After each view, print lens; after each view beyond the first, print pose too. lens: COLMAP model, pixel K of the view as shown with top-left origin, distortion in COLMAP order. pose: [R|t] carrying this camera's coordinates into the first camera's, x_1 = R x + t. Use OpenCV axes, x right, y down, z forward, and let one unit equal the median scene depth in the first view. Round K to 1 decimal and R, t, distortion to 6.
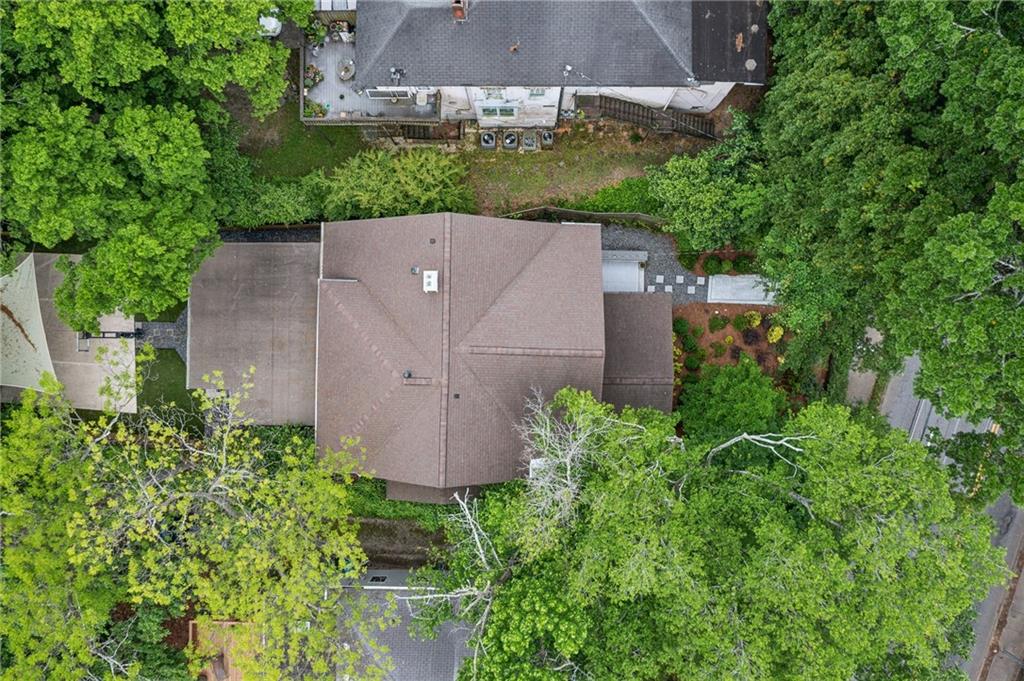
lens RADIAL K [[817.5, 0, 523.4], [0, 817.5, 336.8], [0, 0, 1]] dist [-0.009403, 0.006451]
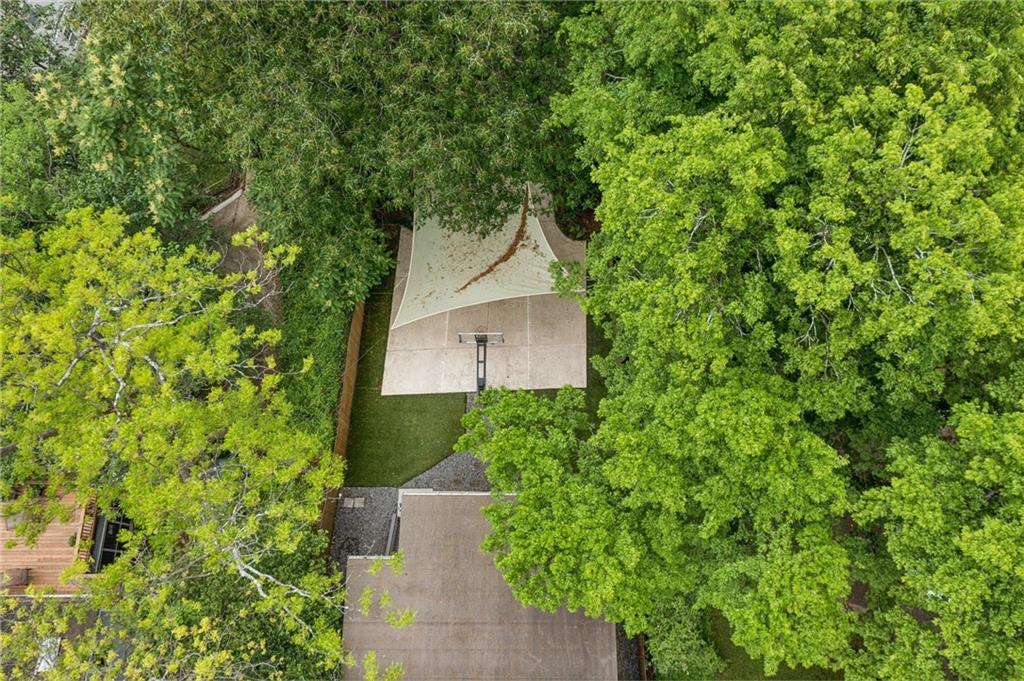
lens RADIAL K [[817.5, 0, 523.4], [0, 817.5, 336.8], [0, 0, 1]] dist [-0.009403, 0.006451]
pose [[0.018681, 0.947122, -0.320329, -0.337007], [-0.999824, 0.017123, -0.007682, -0.041731], [-0.001791, 0.320417, 0.947275, 0.311574]]
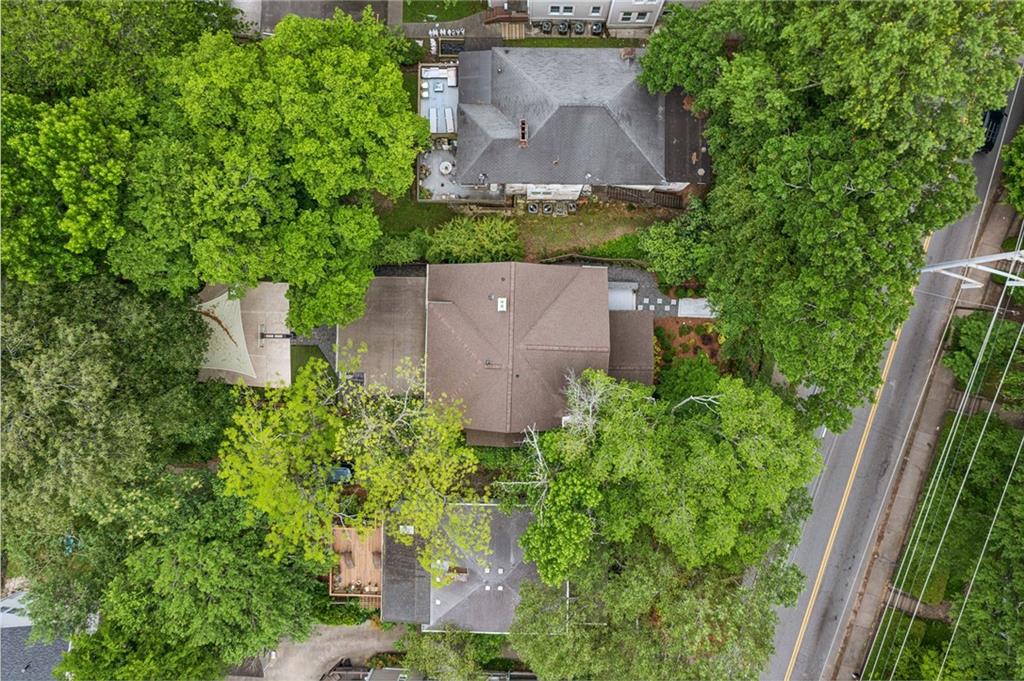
lens RADIAL K [[817.5, 0, 523.4], [0, 817.5, 336.8], [0, 0, 1]] dist [-0.009403, 0.006451]
pose [[0.999986, 0.005291, -0.000661, -0.065783], [-0.005290, 0.999985, 0.001671, -0.006671], [0.000669, -0.001668, 0.999998, -0.574331]]
